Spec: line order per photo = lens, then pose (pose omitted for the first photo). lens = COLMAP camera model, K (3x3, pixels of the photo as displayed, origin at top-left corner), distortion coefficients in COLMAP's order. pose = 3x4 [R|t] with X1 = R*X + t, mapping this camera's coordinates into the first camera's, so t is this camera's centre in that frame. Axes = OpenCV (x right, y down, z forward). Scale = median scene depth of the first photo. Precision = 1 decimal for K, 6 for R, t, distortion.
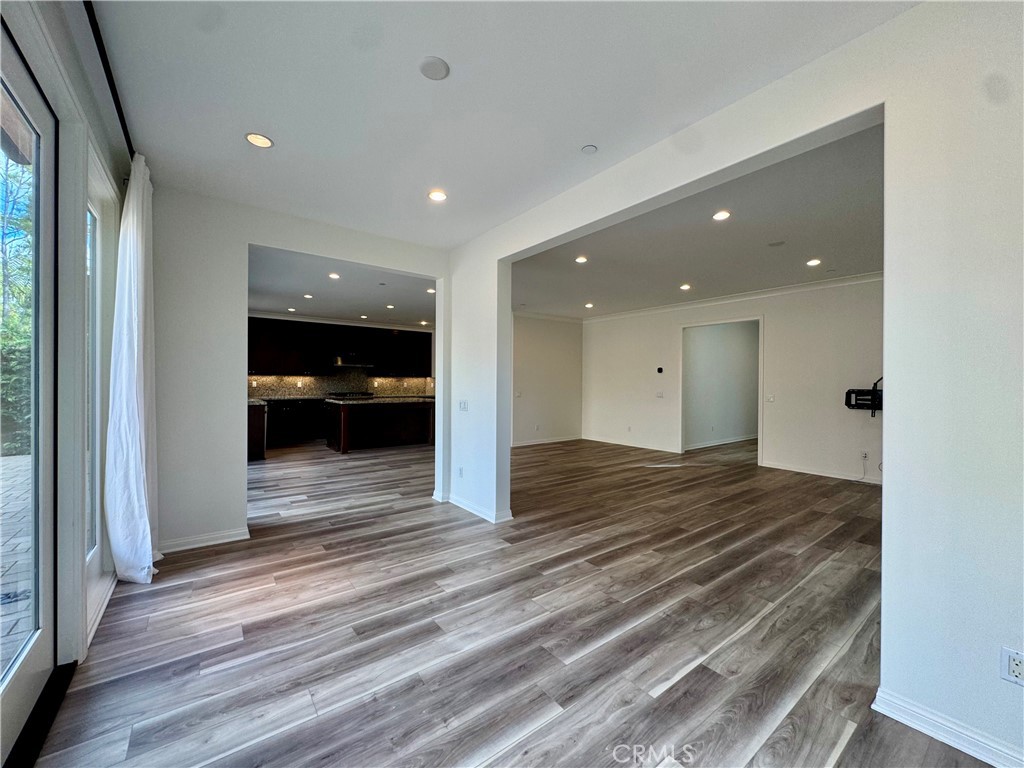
lens RADIAL K [[408.0, 0, 510.5], [0, 408.0, 383.7], [0, 0, 1]] dist [-0.007937, 0.000522]
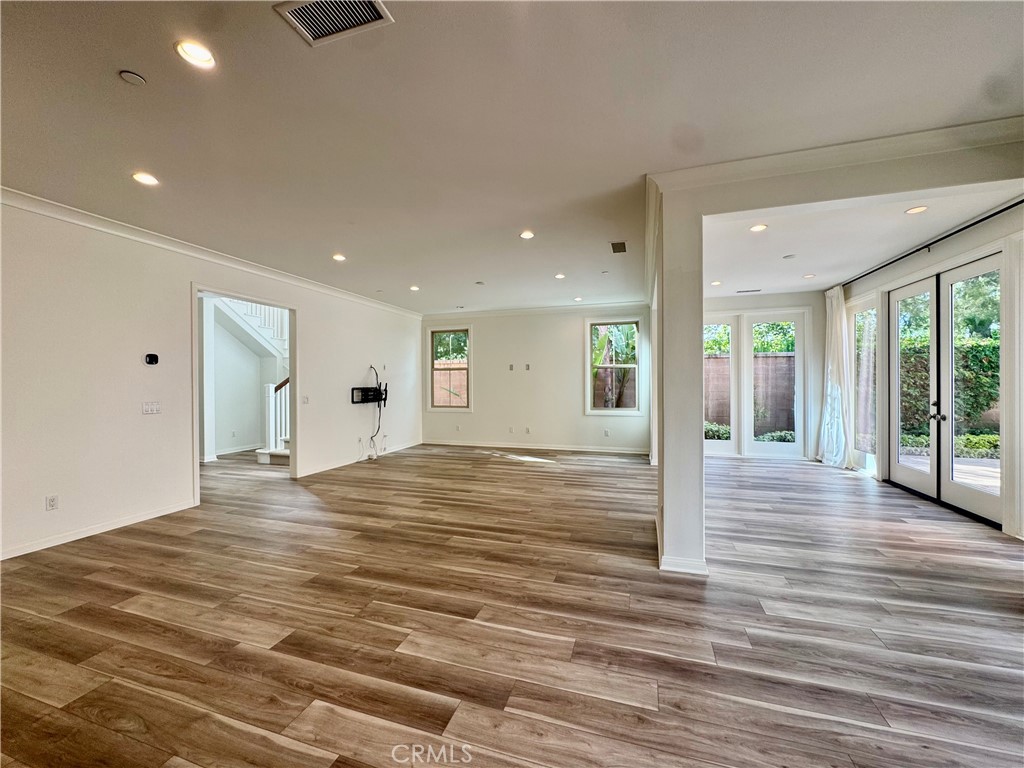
lens RADIAL K [[408.0, 0, 510.5], [0, 408.0, 383.7], [0, 0, 1]] dist [-0.007937, 0.000522]
pose [[-0.575505, -0.005542, 0.817779, -0.561205], [0.003854, 0.999948, 0.009489, -0.010014], [-0.817789, 0.008612, -0.575454, 1.733652]]
